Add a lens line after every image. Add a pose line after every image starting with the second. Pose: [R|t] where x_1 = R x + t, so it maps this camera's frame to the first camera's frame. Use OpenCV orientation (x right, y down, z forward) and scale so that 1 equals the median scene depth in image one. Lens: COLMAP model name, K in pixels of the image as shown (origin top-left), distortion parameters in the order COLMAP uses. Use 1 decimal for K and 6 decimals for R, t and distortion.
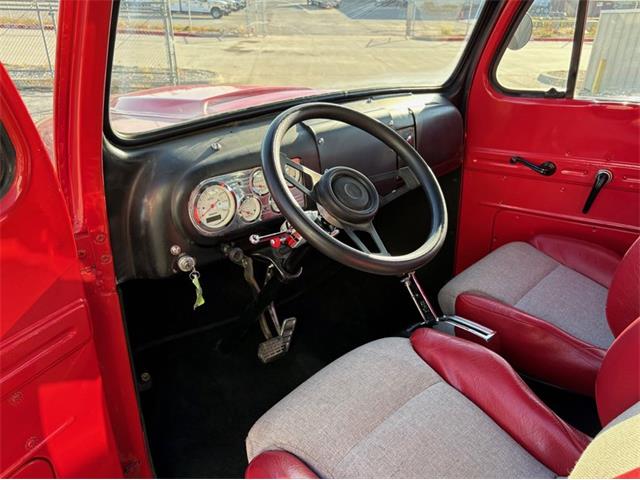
lens RADIAL K [[487.1, 0, 323.4], [0, 487.1, 239.3], [0, 0, 1]] dist [0.043499, -0.044798]
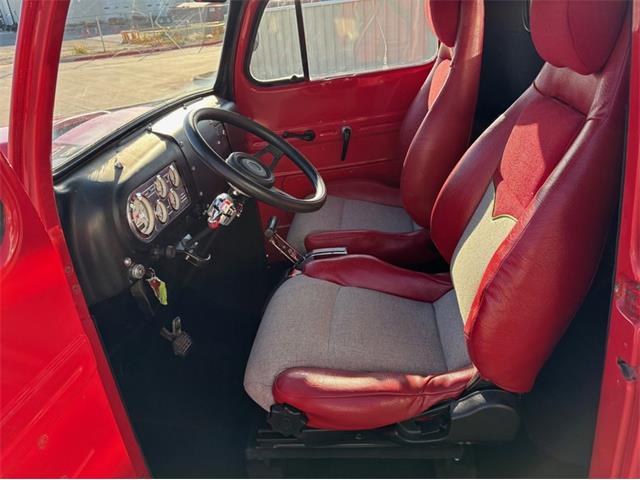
lens RADIAL K [[487.1, 0, 323.4], [0, 487.1, 239.3], [0, 0, 1]] dist [0.043499, -0.044798]
pose [[0.772822, -0.335096, 0.538941, -0.371564], [0.346185, 0.934350, 0.084532, 0.023022], [-0.531886, 0.121245, 0.838091, -0.105419]]
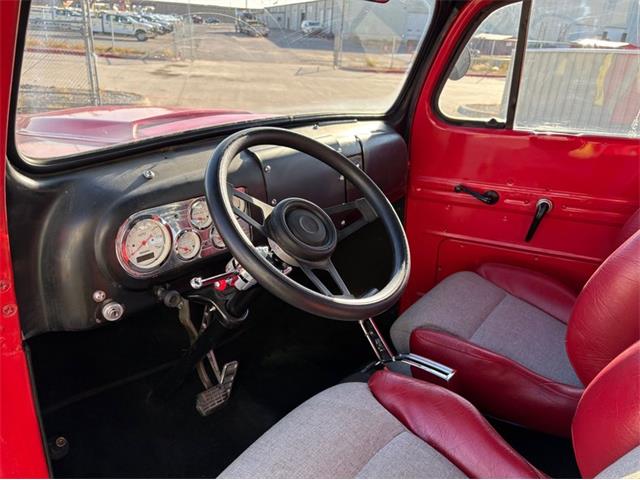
lens RADIAL K [[487.1, 0, 323.4], [0, 487.1, 239.3], [0, 0, 1]] dist [0.043499, -0.044798]
pose [[0.990100, -0.011779, 0.139869, -0.025375], [0.018882, 0.998592, -0.049567, -0.018490], [-0.139088, 0.051717, 0.988929, 0.073612]]
